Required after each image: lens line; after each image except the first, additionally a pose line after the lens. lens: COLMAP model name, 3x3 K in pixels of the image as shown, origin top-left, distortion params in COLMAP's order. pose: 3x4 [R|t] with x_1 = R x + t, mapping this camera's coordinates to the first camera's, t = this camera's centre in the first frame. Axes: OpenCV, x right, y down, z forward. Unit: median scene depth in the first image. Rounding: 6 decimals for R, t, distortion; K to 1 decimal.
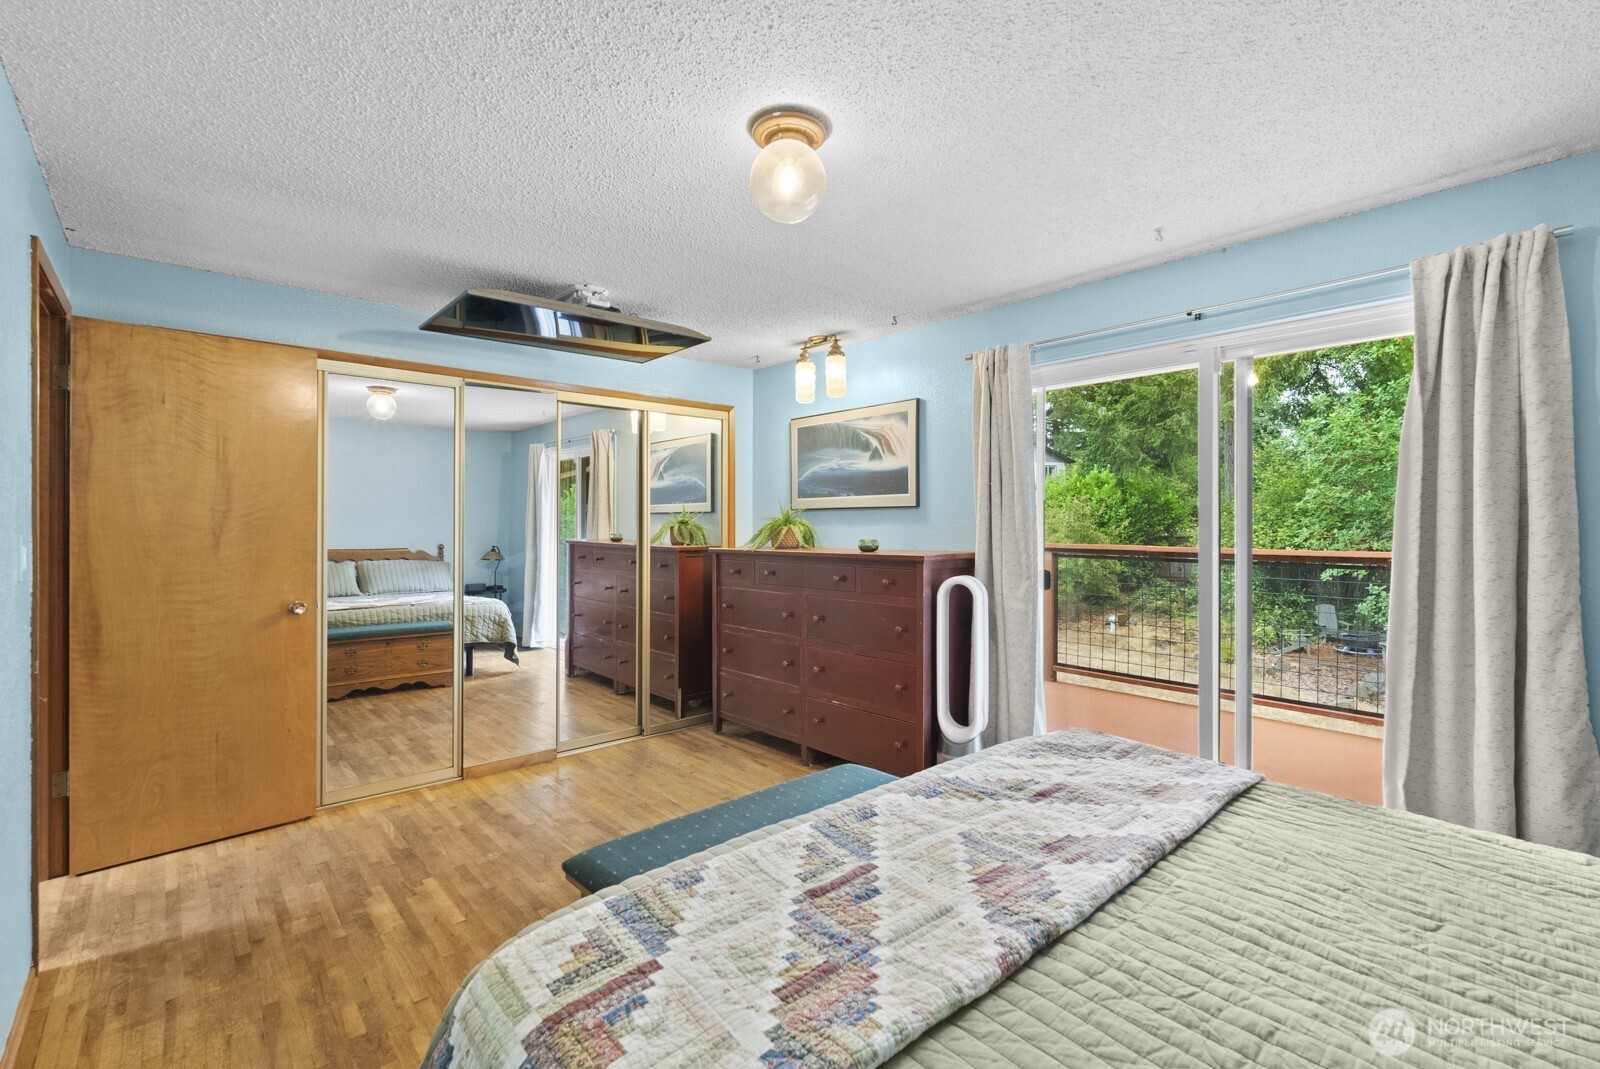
lens RADIAL K [[713.7, 0, 797.8], [0, 713.7, 527.9], [0, 0, 1]] dist [-0.001635, -0.000825]
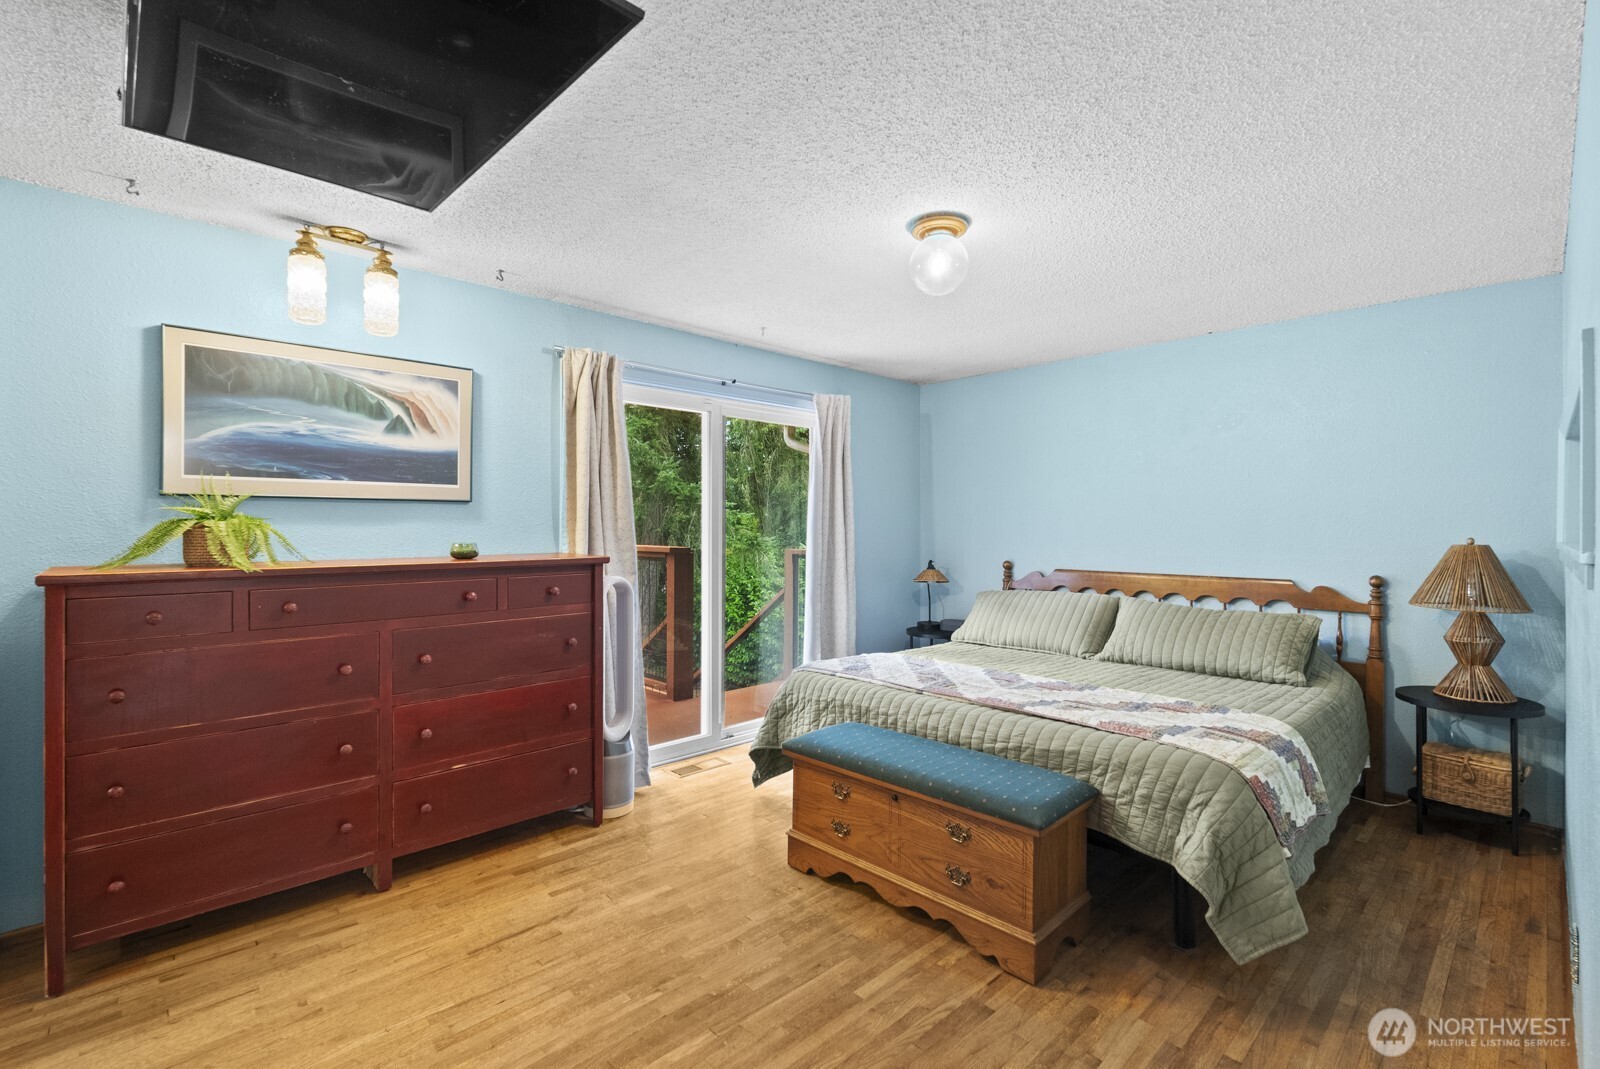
lens RADIAL K [[713.7, 0, 796.8], [0, 713.7, 530.0], [0, 0, 1]] dist [-0.001635, -0.000825]
pose [[-0.034721, -0.009843, 0.999349, -0.644059], [-0.001381, 0.999951, 0.009801, -0.005814], [-0.999396, -0.001039, -0.034733, 0.633386]]
